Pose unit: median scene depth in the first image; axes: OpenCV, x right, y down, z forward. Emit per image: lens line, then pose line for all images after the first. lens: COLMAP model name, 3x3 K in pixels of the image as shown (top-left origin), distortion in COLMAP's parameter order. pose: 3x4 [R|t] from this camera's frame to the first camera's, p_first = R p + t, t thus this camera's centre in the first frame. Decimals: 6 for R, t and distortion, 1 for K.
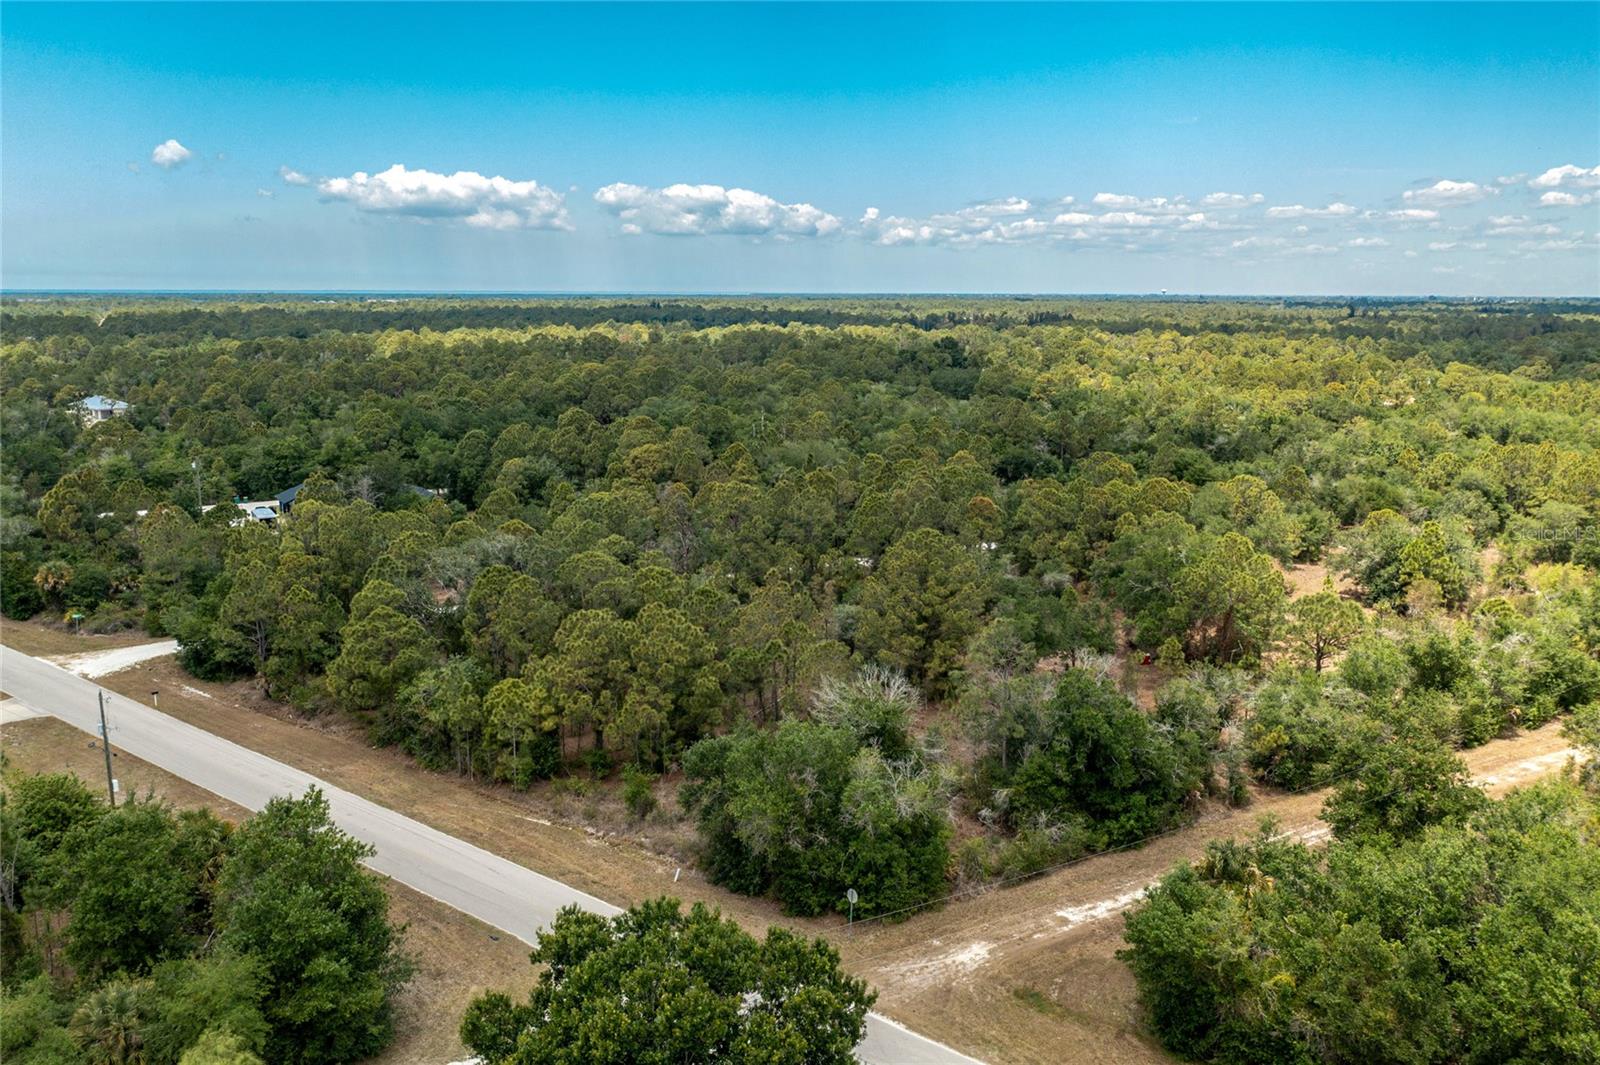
lens RADIAL K [[1309.3, 0, 799.3], [0, 1309.3, 530.4], [0, 0, 1]] dist [0.005881, -0.003329]
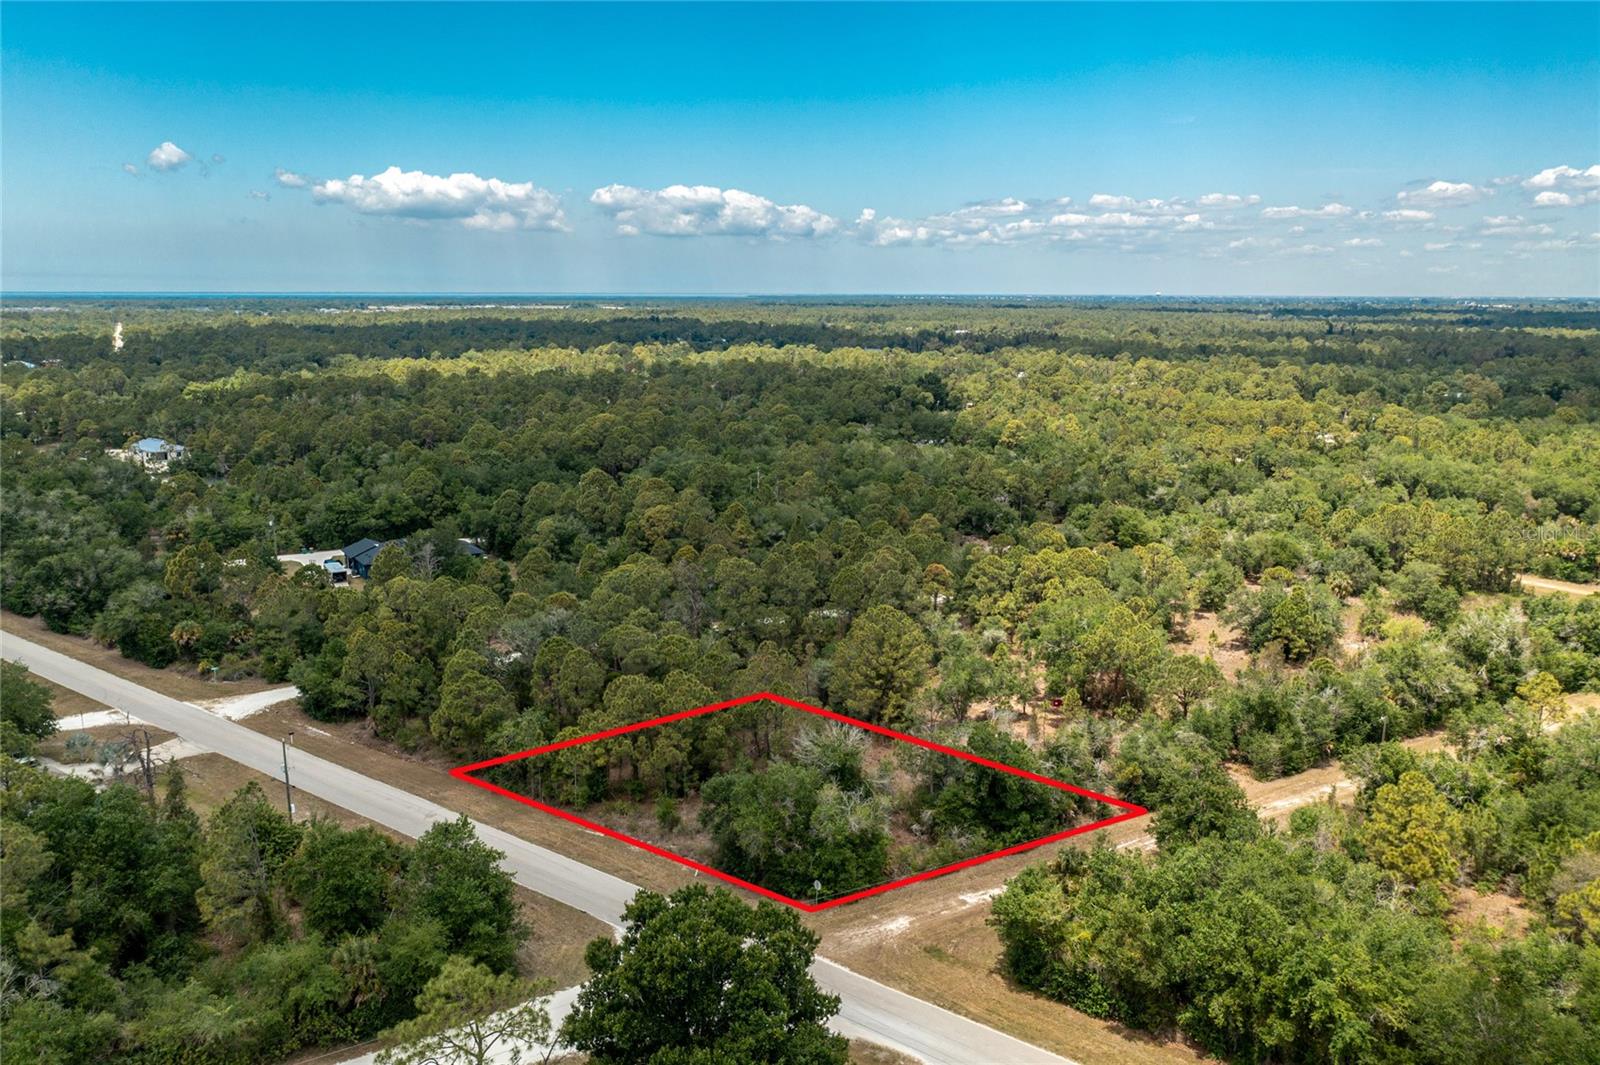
lens RADIAL K [[1309.3, 0, 798.3], [0, 1309.3, 535.0], [0, 0, 1]] dist [0.005881, -0.003329]
pose [[0.999998, -0.001500, 0.001639, 0.006134], [0.001494, 0.999993, 0.003436, -0.043909], [-0.001644, -0.003433, 0.999993, -0.172566]]
